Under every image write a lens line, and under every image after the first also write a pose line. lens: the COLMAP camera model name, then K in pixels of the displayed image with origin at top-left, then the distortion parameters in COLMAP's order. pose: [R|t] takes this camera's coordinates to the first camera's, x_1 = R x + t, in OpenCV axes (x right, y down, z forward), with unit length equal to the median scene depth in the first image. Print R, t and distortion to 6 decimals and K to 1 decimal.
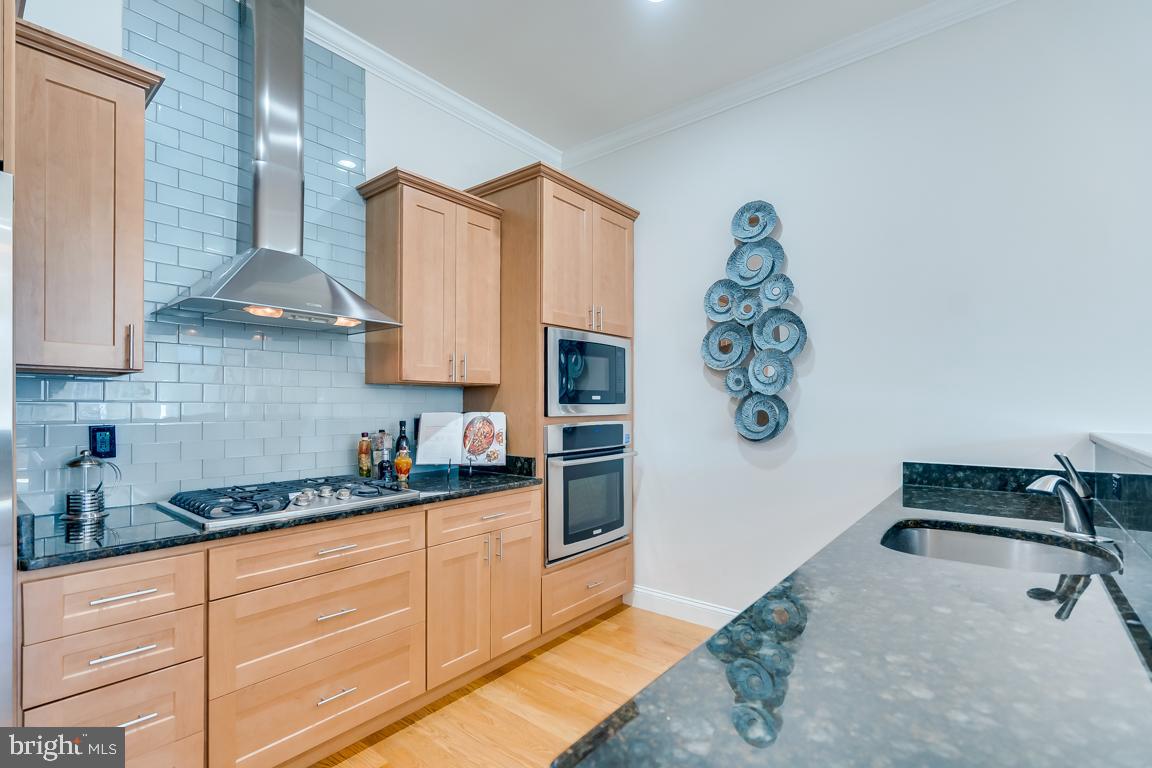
lens RADIAL K [[531.3, 0, 568.0], [0, 531.3, 405.5], [0, 0, 1]] dist [-0.003928, 0.002656]
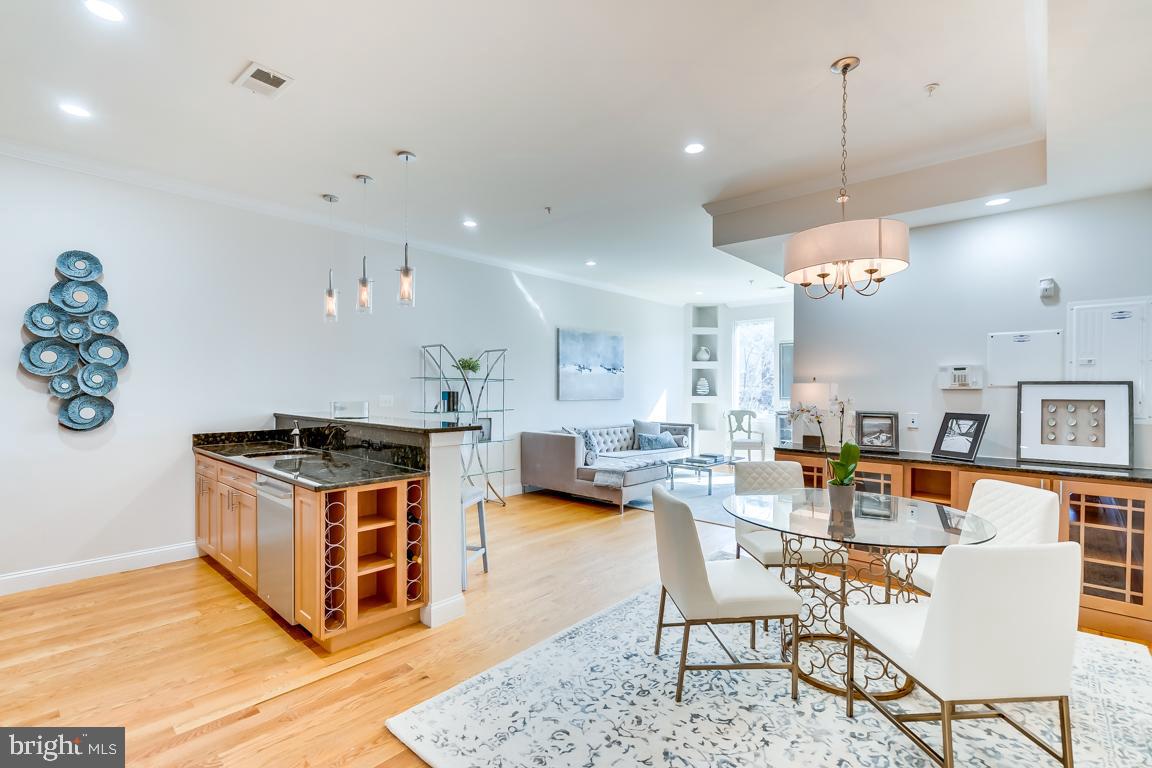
lens RADIAL K [[531.3, 0, 565.5], [0, 531.3, 391.3], [0, 0, 1]] dist [-0.003928, 0.002656]
pose [[0.043400, -0.004411, 0.999048, -0.946466], [-0.005558, 0.999974, 0.004656, -0.046021], [-0.999042, -0.005755, 0.043374, -0.279672]]
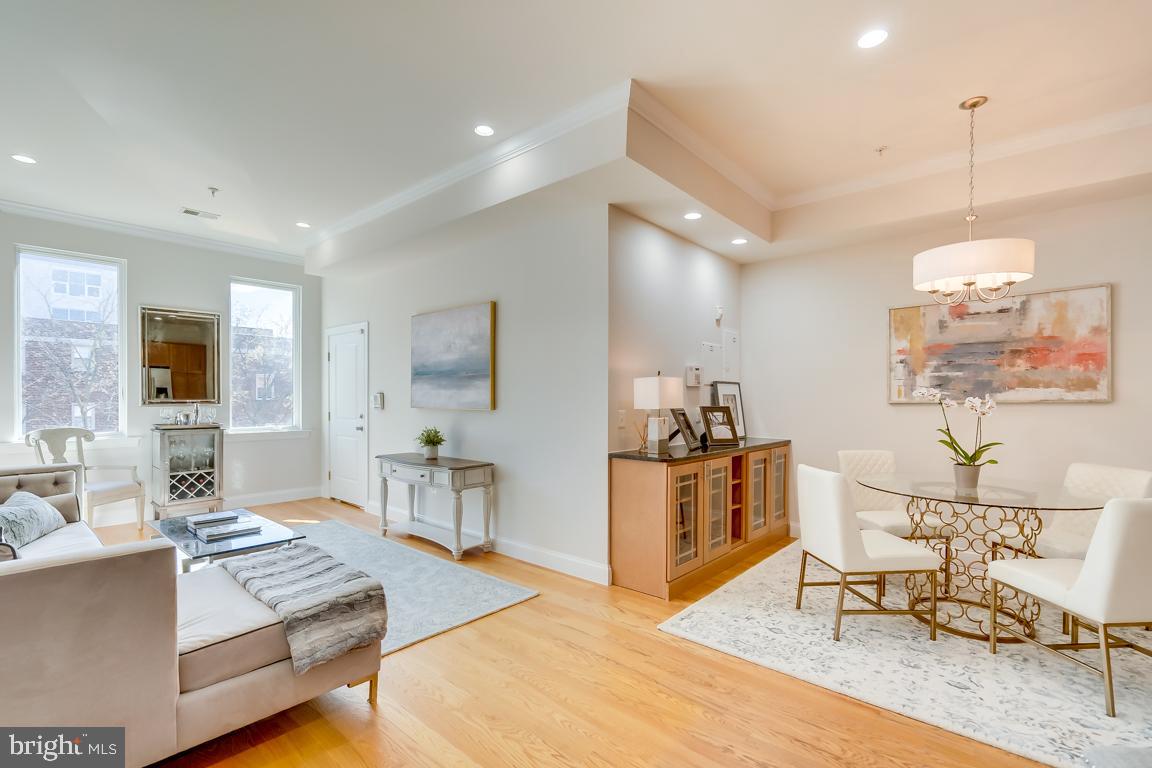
lens RADIAL K [[531.3, 0, 568.7], [0, 531.3, 402.1], [0, 0, 1]] dist [-0.003928, 0.002656]
pose [[-0.999254, -0.001519, 0.038588, 0.840247], [-0.001116, 0.999945, 0.010446, -0.018912], [-0.038601, 0.010395, -0.999201, 0.390938]]
